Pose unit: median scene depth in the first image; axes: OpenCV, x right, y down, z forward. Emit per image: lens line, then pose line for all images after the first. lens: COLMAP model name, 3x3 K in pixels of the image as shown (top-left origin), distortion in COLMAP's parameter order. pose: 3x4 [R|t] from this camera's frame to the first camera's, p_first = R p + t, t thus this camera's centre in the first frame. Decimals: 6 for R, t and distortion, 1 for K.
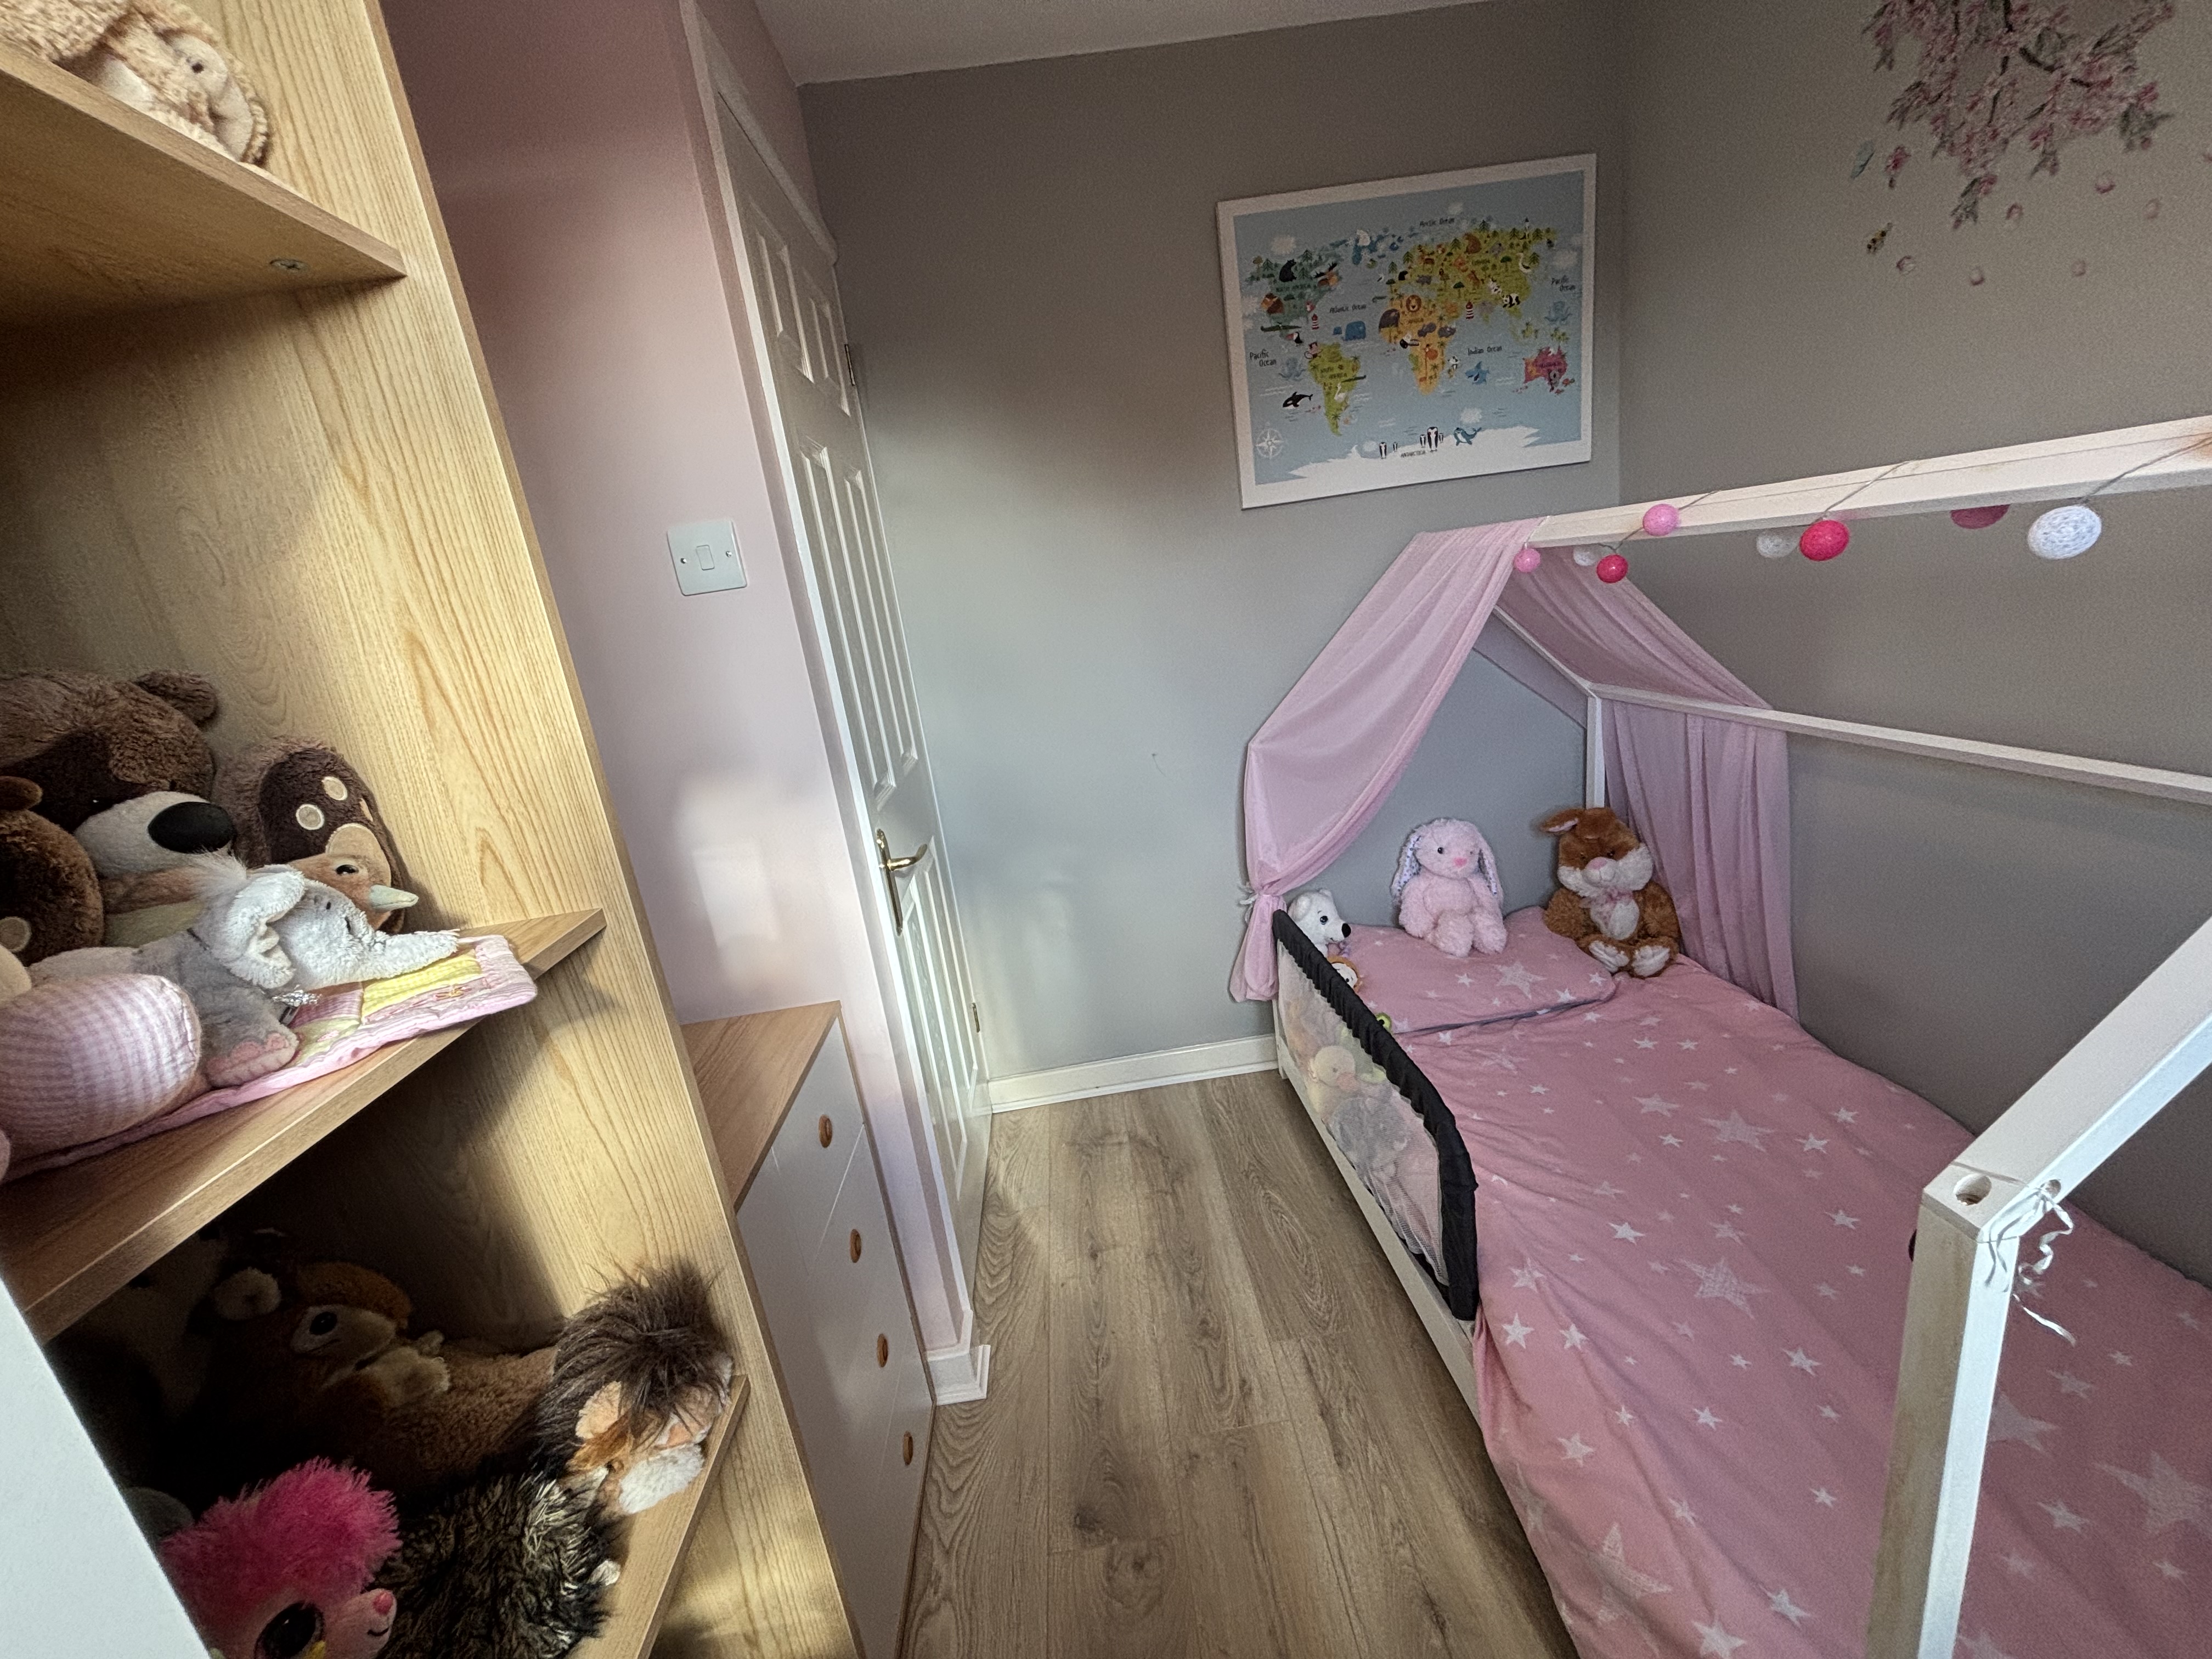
lens RADIAL K [[891.5, 0, 1104.0], [0, 891.5, 833.8], [0, 0, 1]] dist [0.006604, -0.001950]
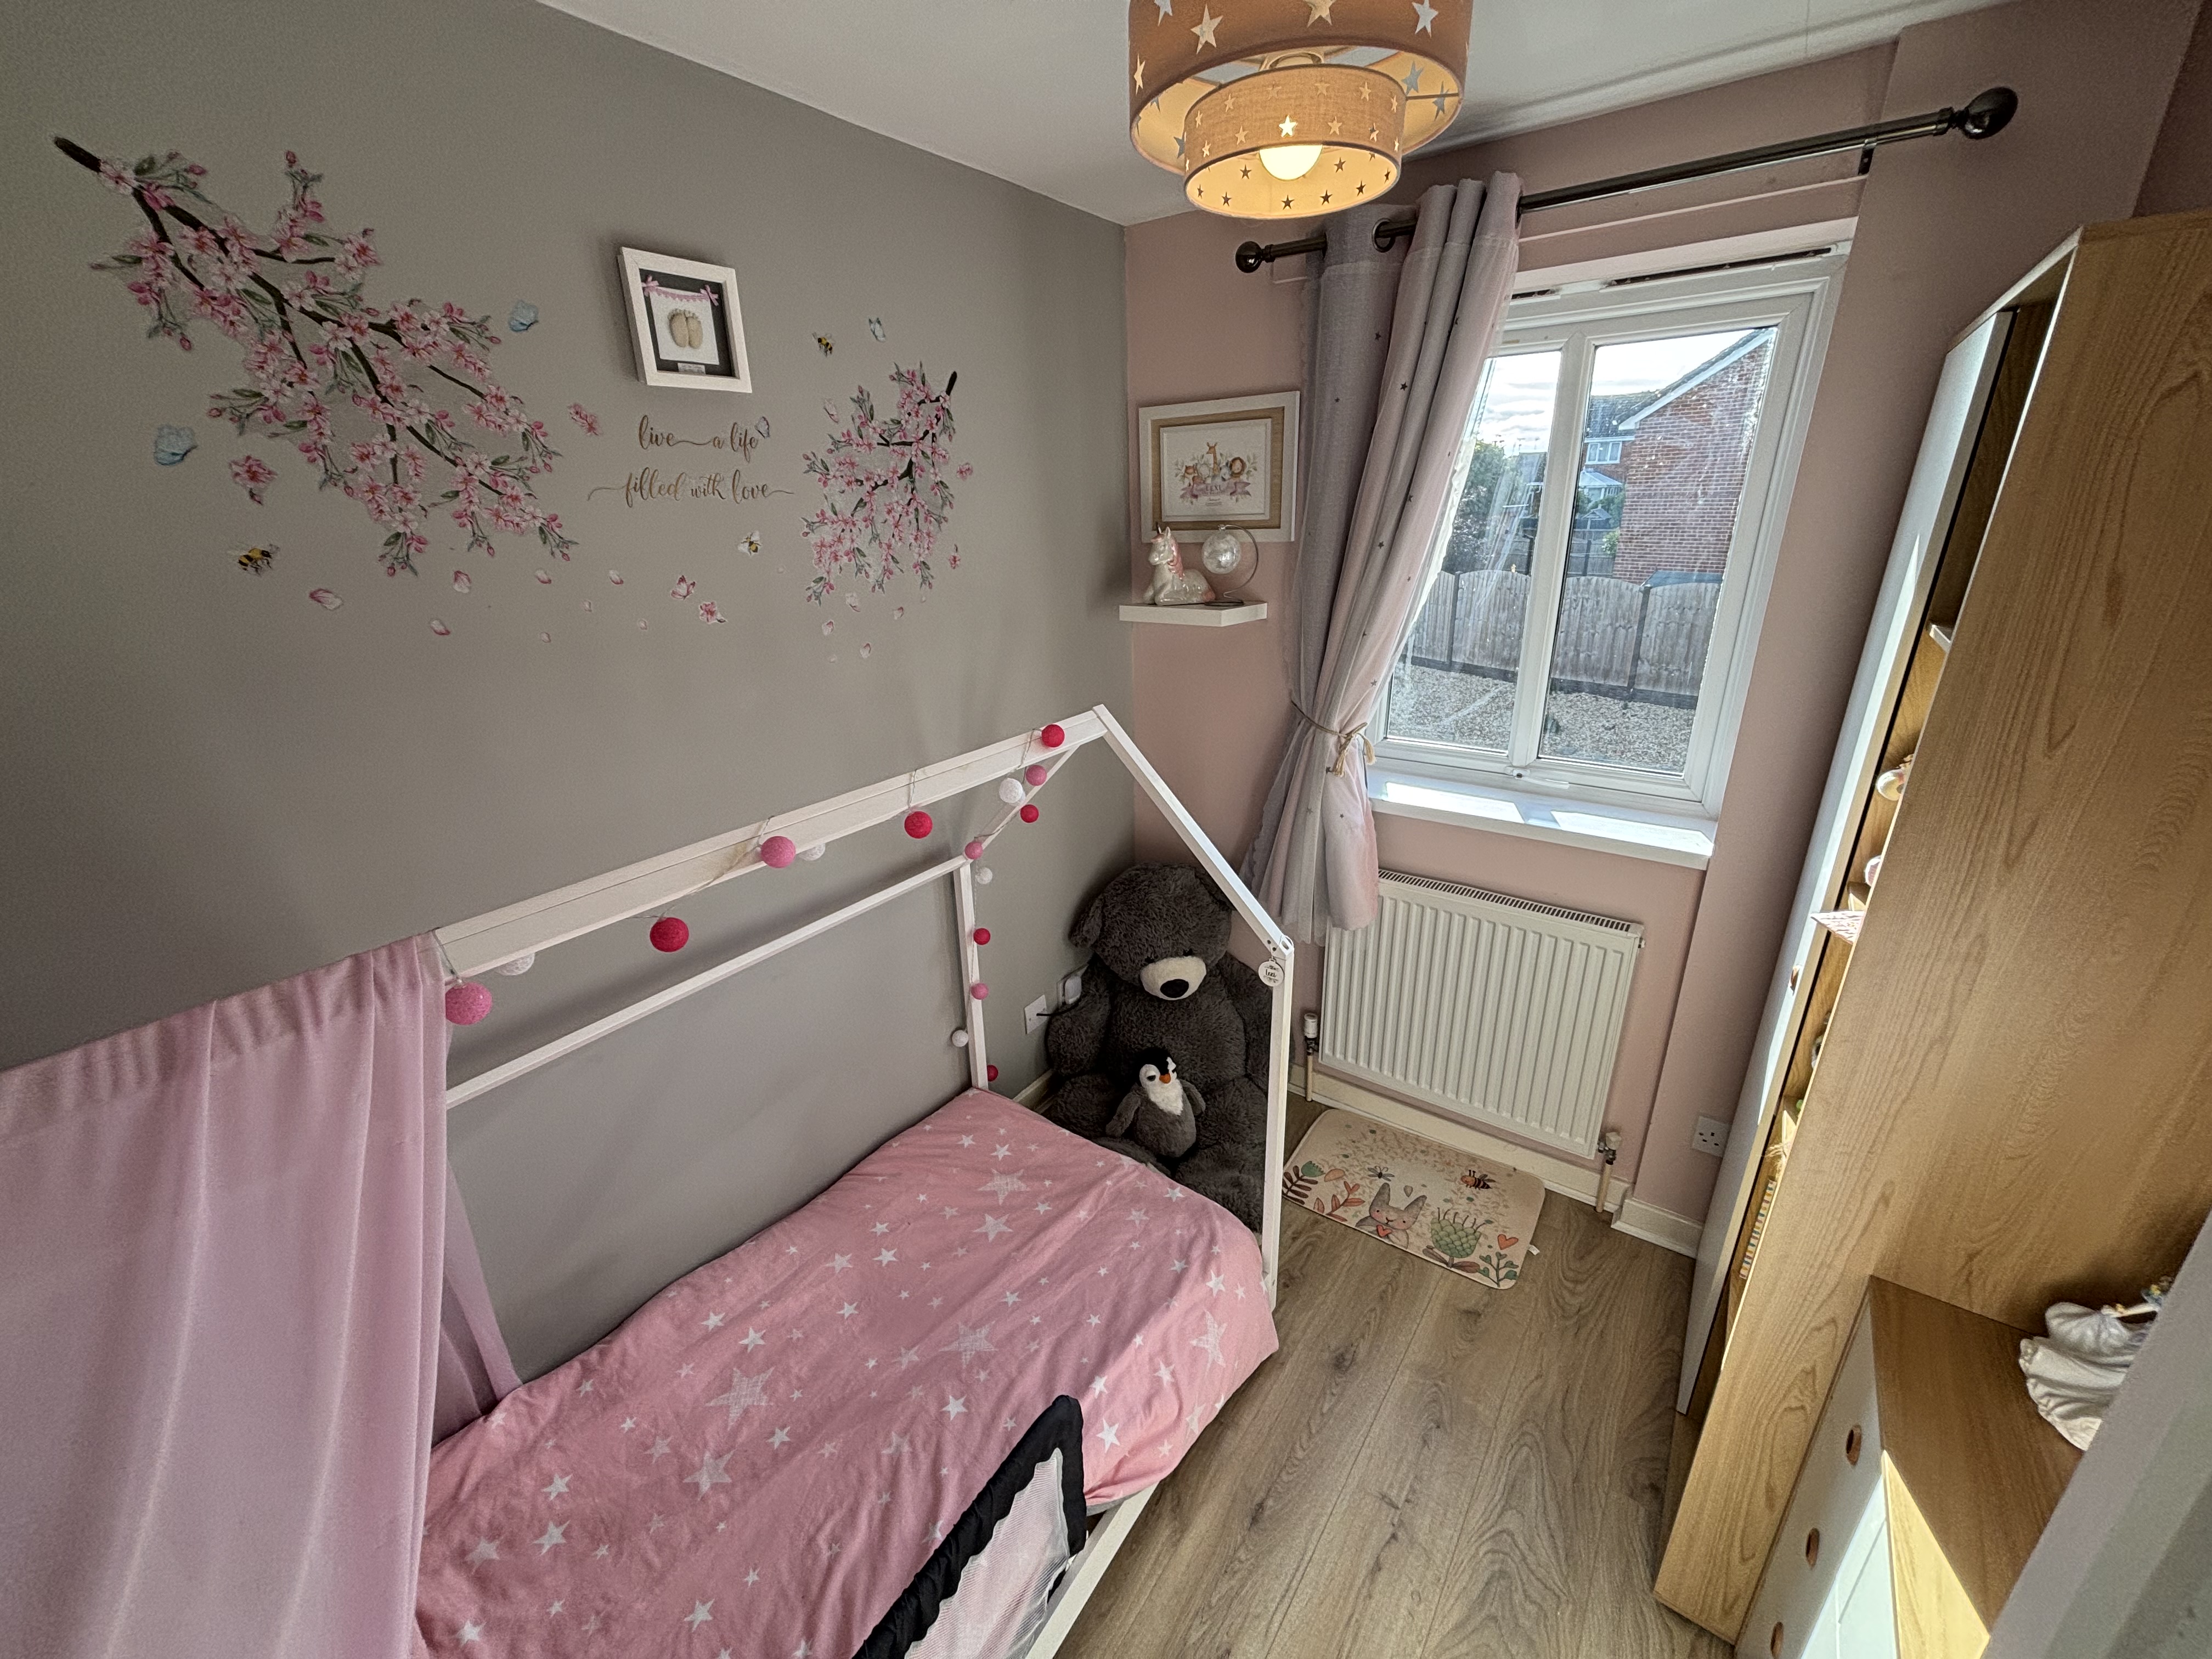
lens RADIAL K [[891.5, 0, 1102.3], [0, 891.5, 835.7], [0, 0, 1]] dist [0.006604, -0.001950]
pose [[-0.760910, -0.078798, 0.644056, -0.239880], [0.292659, 0.844221, 0.449045, -0.658422], [-0.579109, 0.530171, -0.619315, 1.312346]]
